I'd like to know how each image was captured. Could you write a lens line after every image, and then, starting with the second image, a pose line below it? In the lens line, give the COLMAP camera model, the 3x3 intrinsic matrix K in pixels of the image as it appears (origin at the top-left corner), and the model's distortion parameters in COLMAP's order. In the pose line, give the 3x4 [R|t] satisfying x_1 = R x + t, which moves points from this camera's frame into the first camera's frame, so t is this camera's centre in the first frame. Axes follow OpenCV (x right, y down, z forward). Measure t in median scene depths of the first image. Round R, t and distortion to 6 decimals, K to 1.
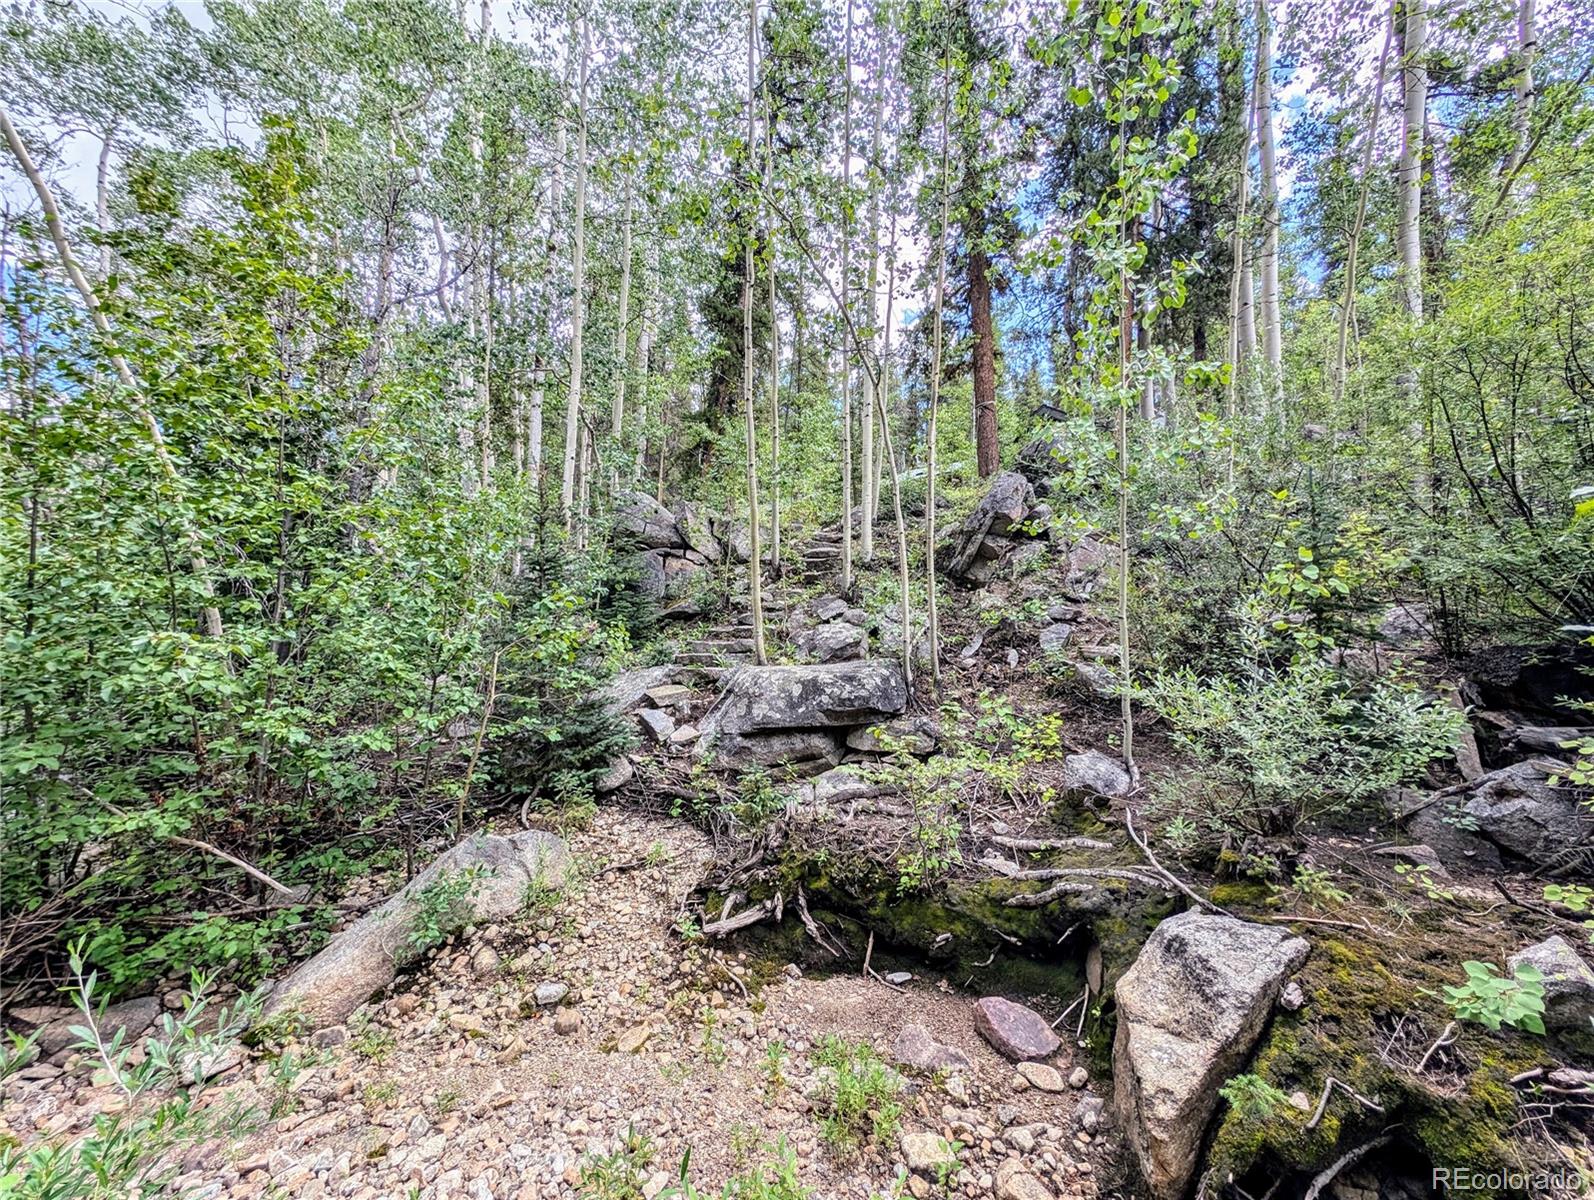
lens RADIAL K [[598.7, 0, 796.8], [0, 598.7, 600.0], [0, 0, 1]] dist [-0.002140, -0.000013]
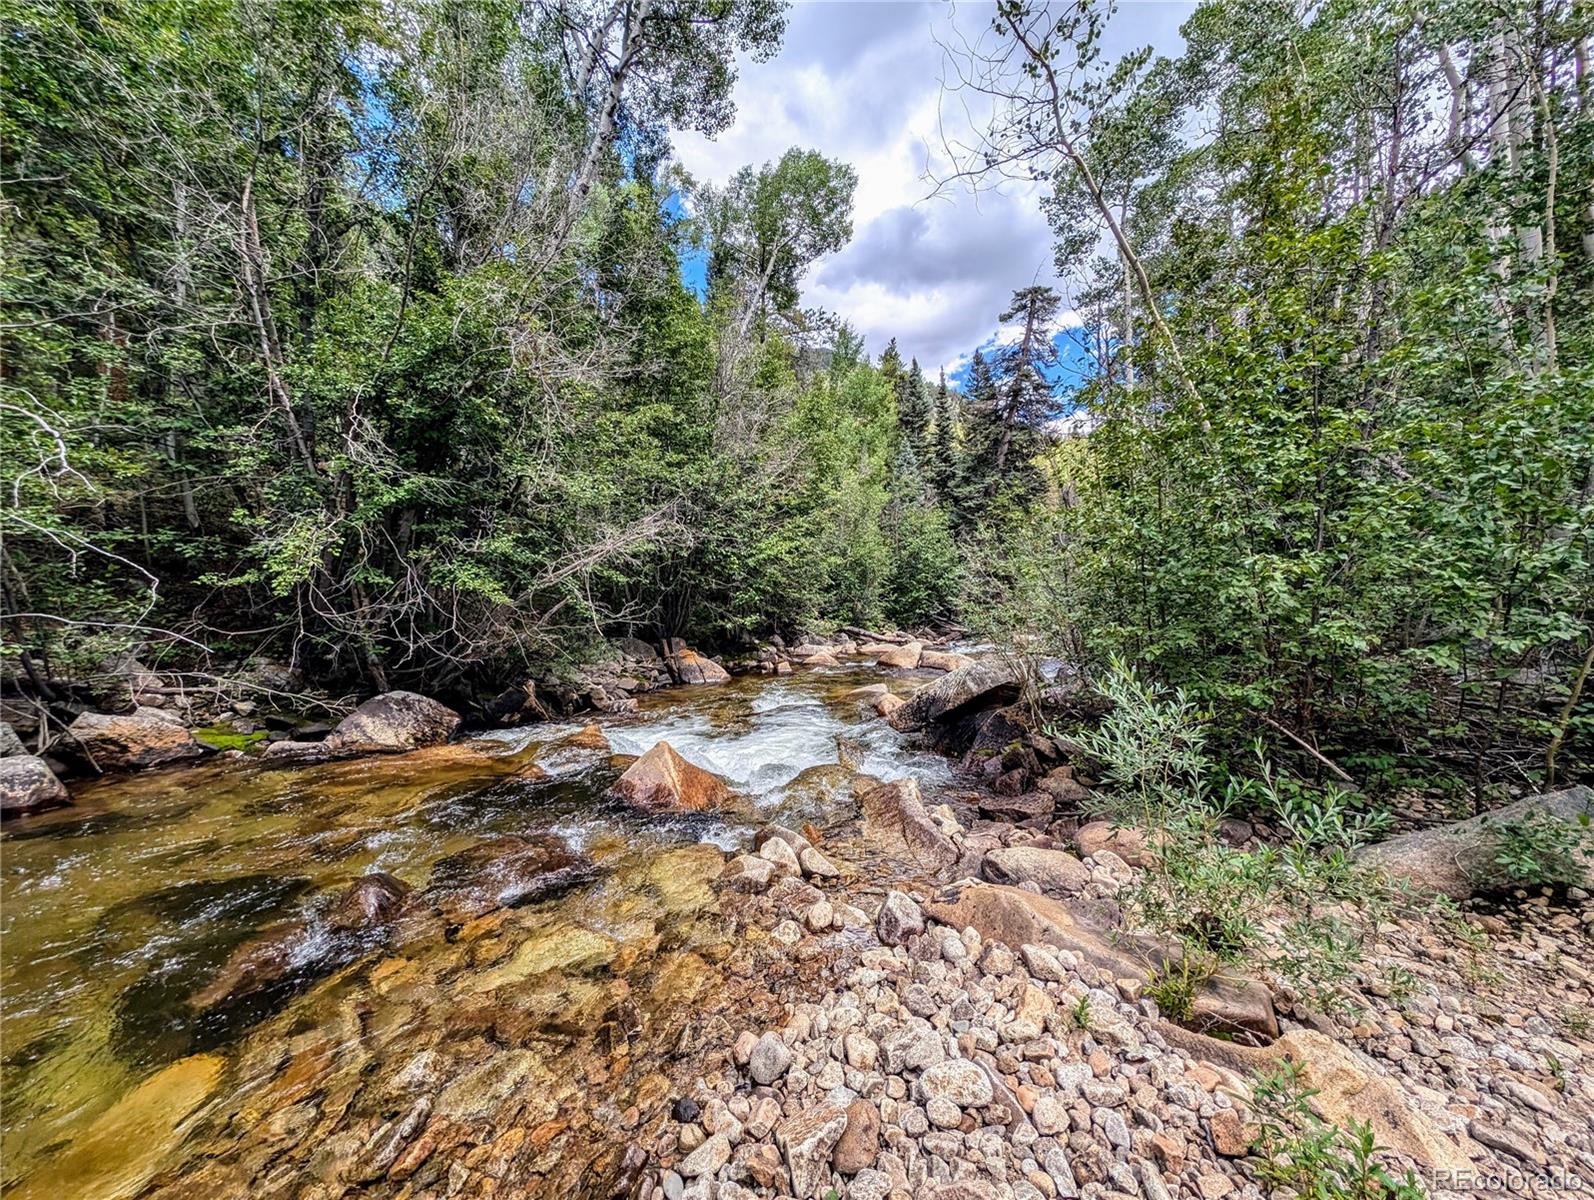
lens RADIAL K [[598.7, 0, 797.0], [0, 598.7, 594.8], [0, 0, 1]] dist [-0.002140, -0.000013]
pose [[0.207090, 0.017077, -0.978173, 0.057481], [0.073315, 0.996765, 0.032923, 0.016309], [0.975571, -0.078532, 0.205168, -0.260627]]
